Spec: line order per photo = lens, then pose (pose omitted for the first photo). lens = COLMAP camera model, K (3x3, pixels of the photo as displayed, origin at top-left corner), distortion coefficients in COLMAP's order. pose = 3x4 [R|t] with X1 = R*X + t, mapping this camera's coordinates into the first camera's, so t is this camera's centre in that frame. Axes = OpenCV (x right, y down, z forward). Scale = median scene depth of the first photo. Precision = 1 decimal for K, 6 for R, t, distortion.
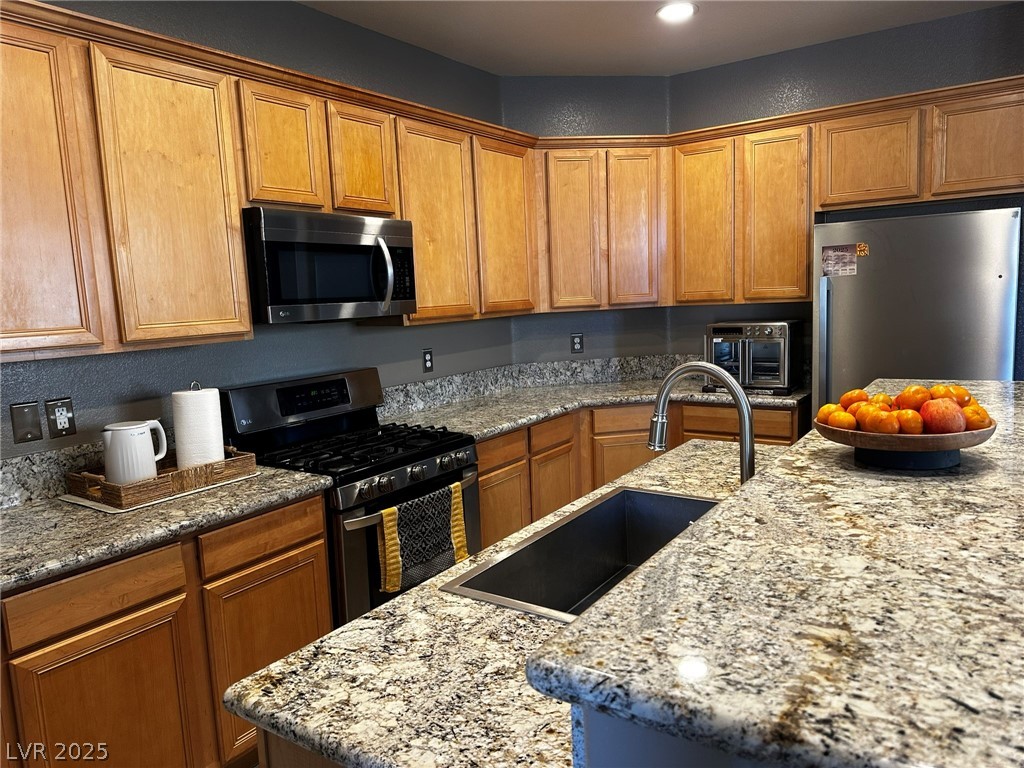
lens RADIAL K [[718.9, 0, 512.0], [0, 718.9, 384.0], [0, 0, 1]] dist [0.045312, -0.002192]
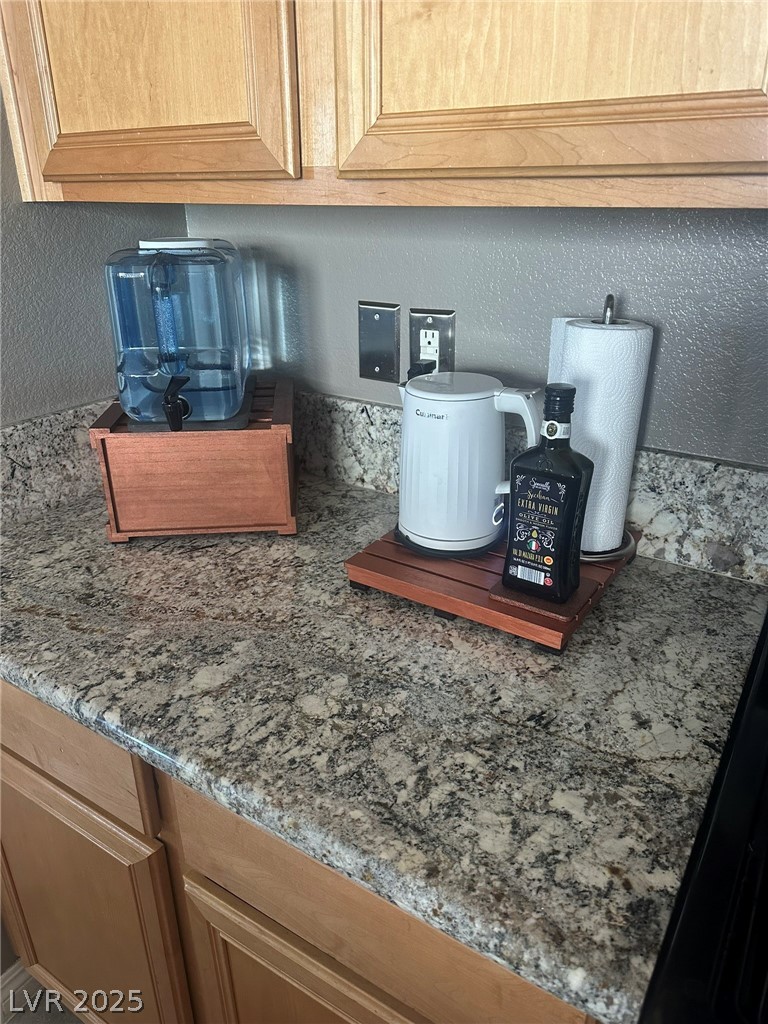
lens RADIAL K [[718.9, 0, 384.0], [0, 718.9, 512.0], [0, 0, 1]] dist [0.045312, -0.002192]
pose [[0.034629, 0.447219, -0.893754, -0.155978], [-0.131031, 0.888602, 0.439565, -0.067296], [0.990773, 0.101888, 0.089371, 0.989678]]
